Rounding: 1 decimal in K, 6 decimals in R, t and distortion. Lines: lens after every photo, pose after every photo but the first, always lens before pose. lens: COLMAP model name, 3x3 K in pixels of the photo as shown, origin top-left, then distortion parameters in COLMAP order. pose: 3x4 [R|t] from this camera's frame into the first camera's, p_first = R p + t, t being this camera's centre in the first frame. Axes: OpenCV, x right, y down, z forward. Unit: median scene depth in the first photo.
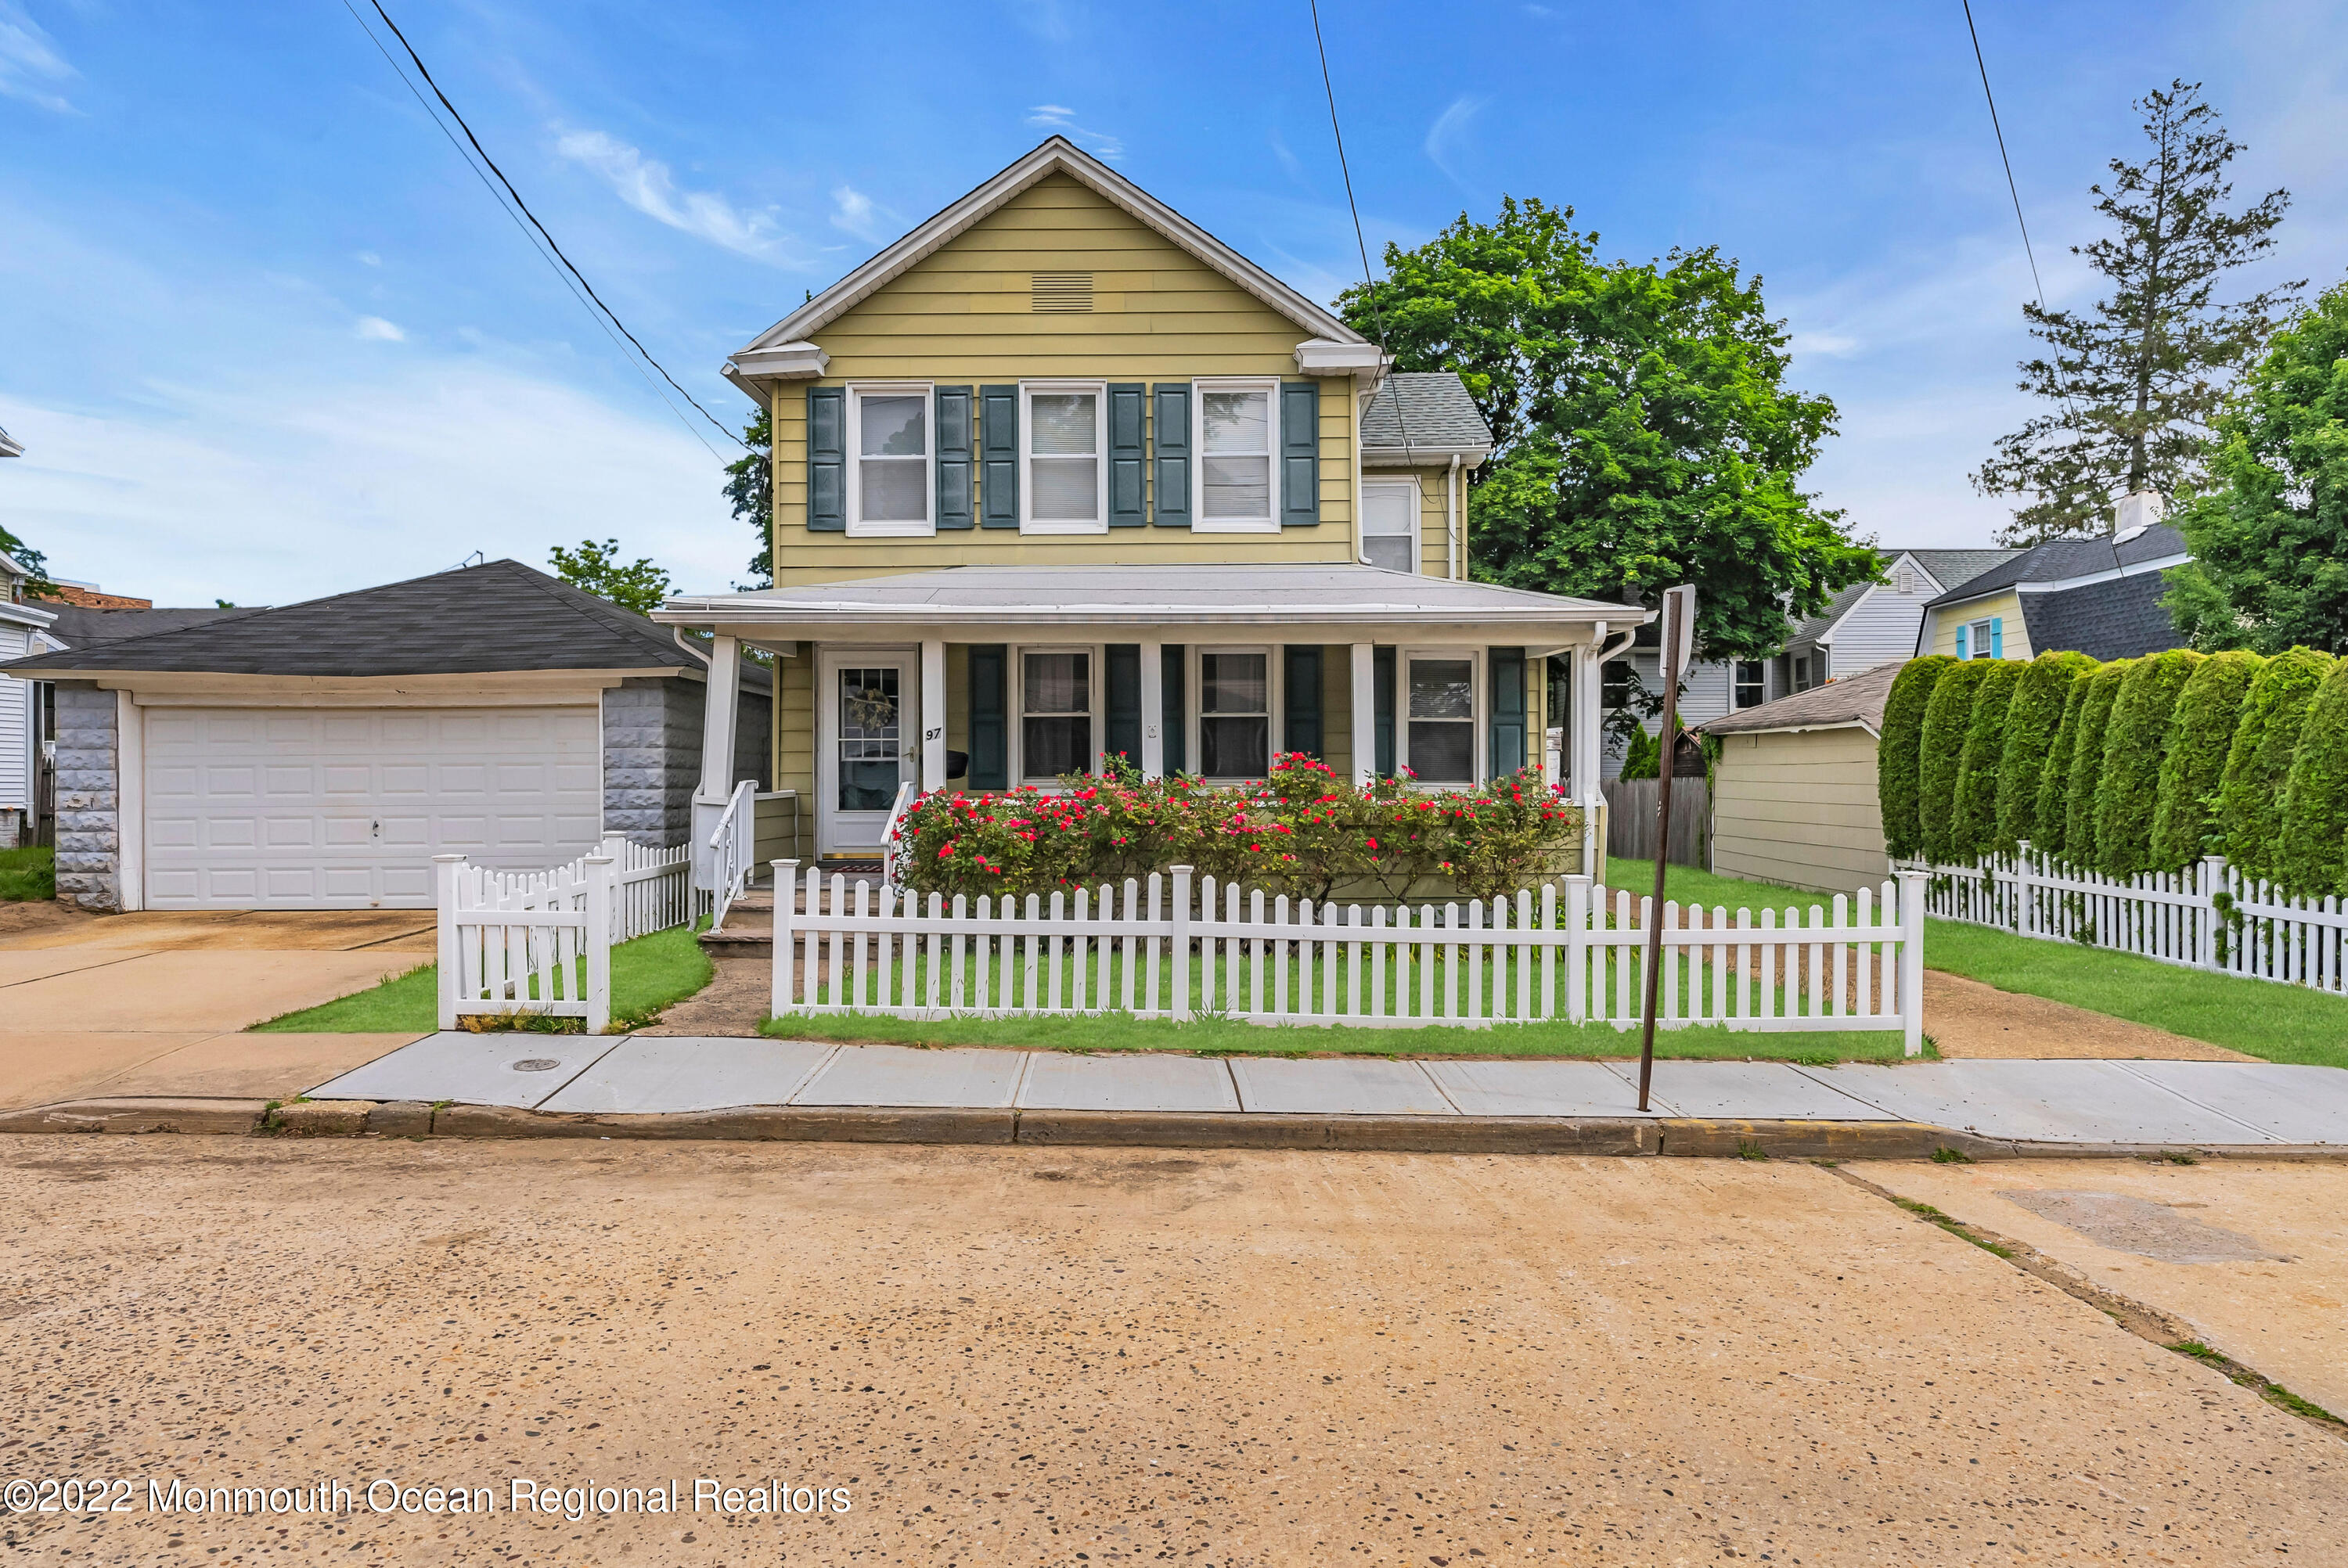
lens RADIAL K [[1321.8, 0, 1166.0], [0, 1321.8, 784.2], [0, 0, 1]] dist [-0.000494, 0.000038]
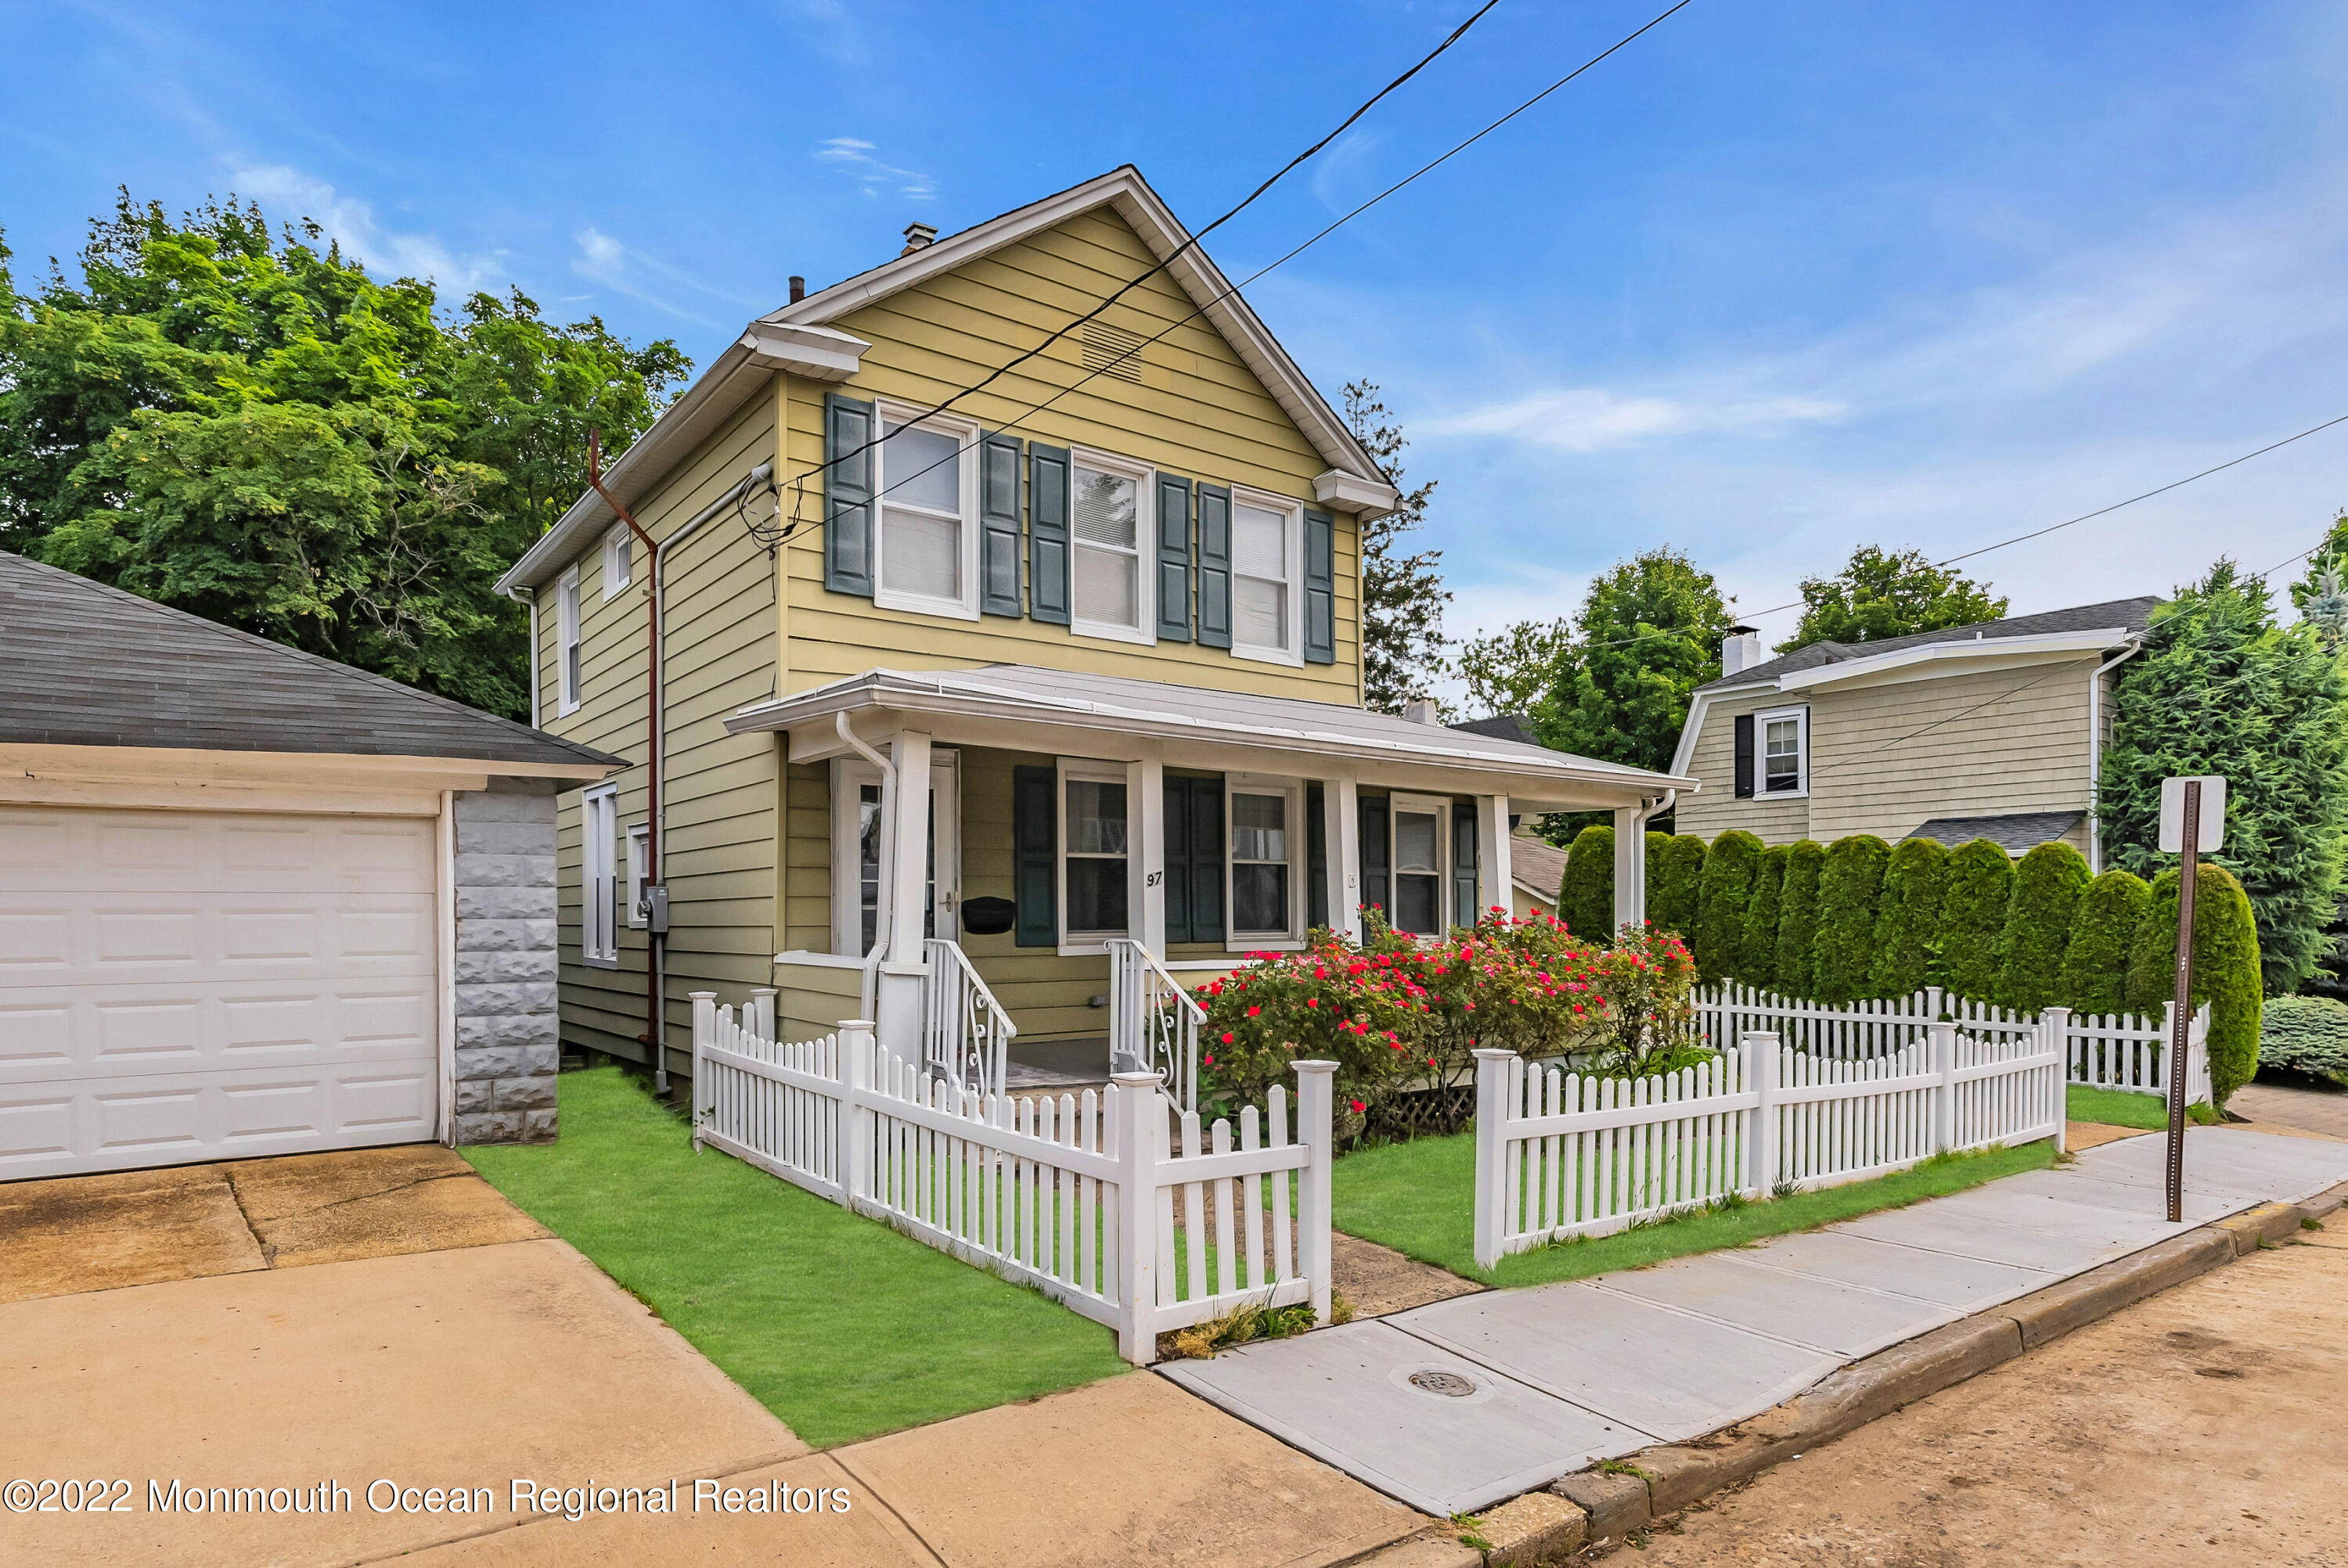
lens RADIAL K [[1321.8, 0, 1164.7], [0, 1321.8, 918.0], [0, 0, 1]] dist [-0.000494, 0.000038]
pose [[0.801329, 0.002053, 0.598221, -0.552387], [0.001432, 0.999985, -0.005350, -0.009024], [-0.598223, 0.005144, 0.801313, 0.312255]]
